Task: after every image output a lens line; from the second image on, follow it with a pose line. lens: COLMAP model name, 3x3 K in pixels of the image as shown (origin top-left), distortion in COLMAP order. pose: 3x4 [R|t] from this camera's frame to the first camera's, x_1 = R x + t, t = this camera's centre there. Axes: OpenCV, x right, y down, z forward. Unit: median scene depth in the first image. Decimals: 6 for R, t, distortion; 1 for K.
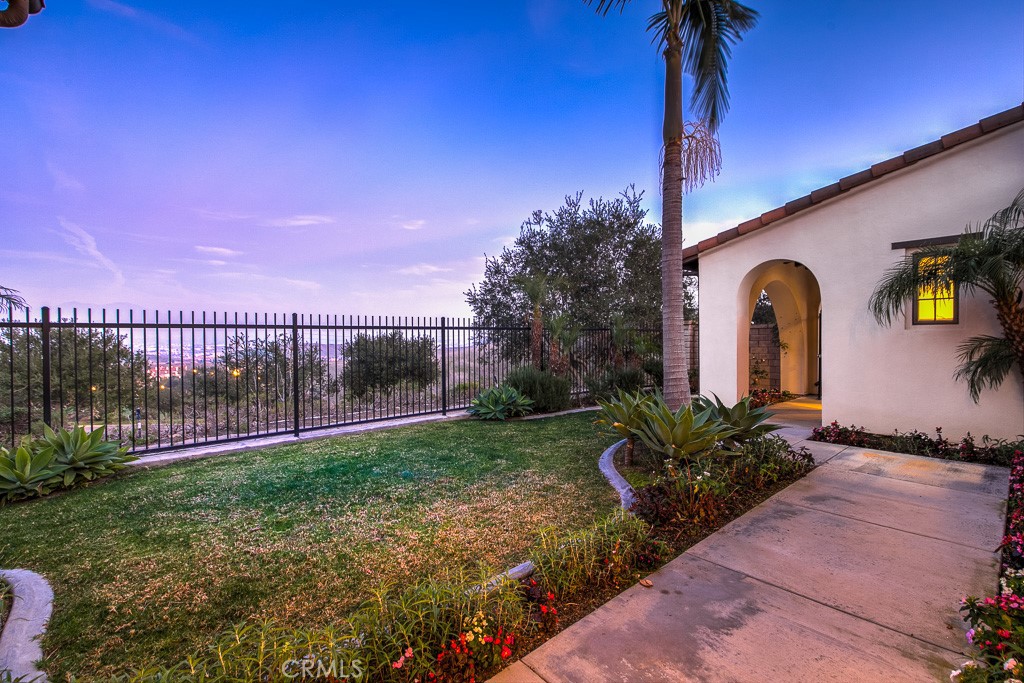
lens RADIAL K [[458.9, 0, 511.6], [0, 458.9, 342.4], [0, 0, 1]] dist [-0.003407, -0.000289]
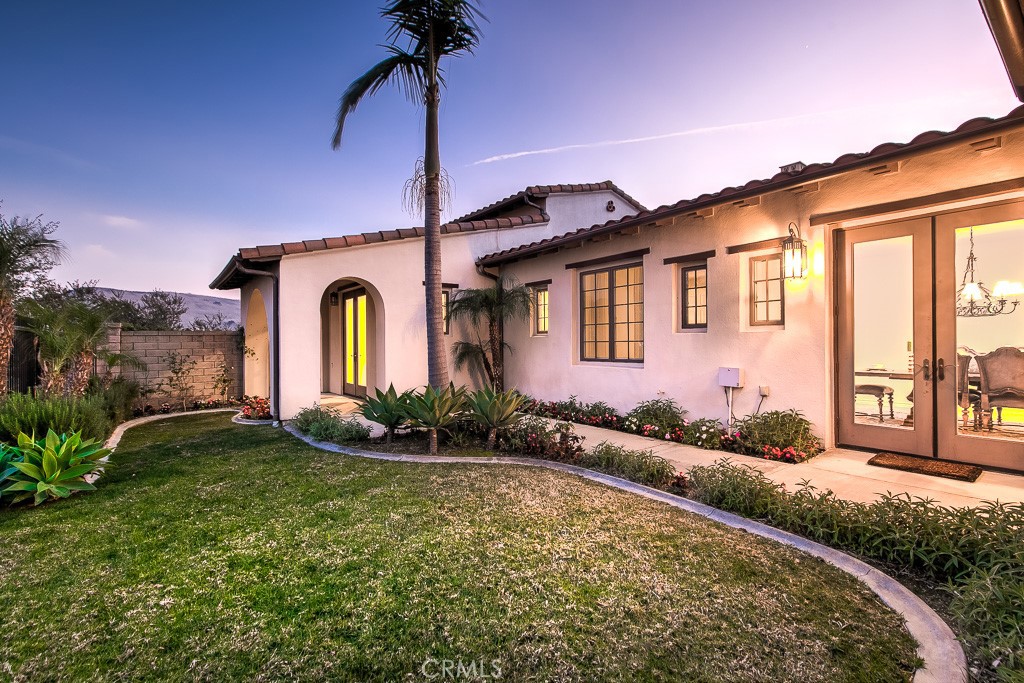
lens RADIAL K [[458.9, 0, 510.9], [0, 458.9, 341.4], [0, 0, 1]] dist [-0.003407, -0.000289]
pose [[0.069605, 0.012105, 0.997501, -0.836871], [0.020039, 0.999708, -0.013530, 0.017289], [-0.997373, 0.020931, 0.069342, 0.733653]]
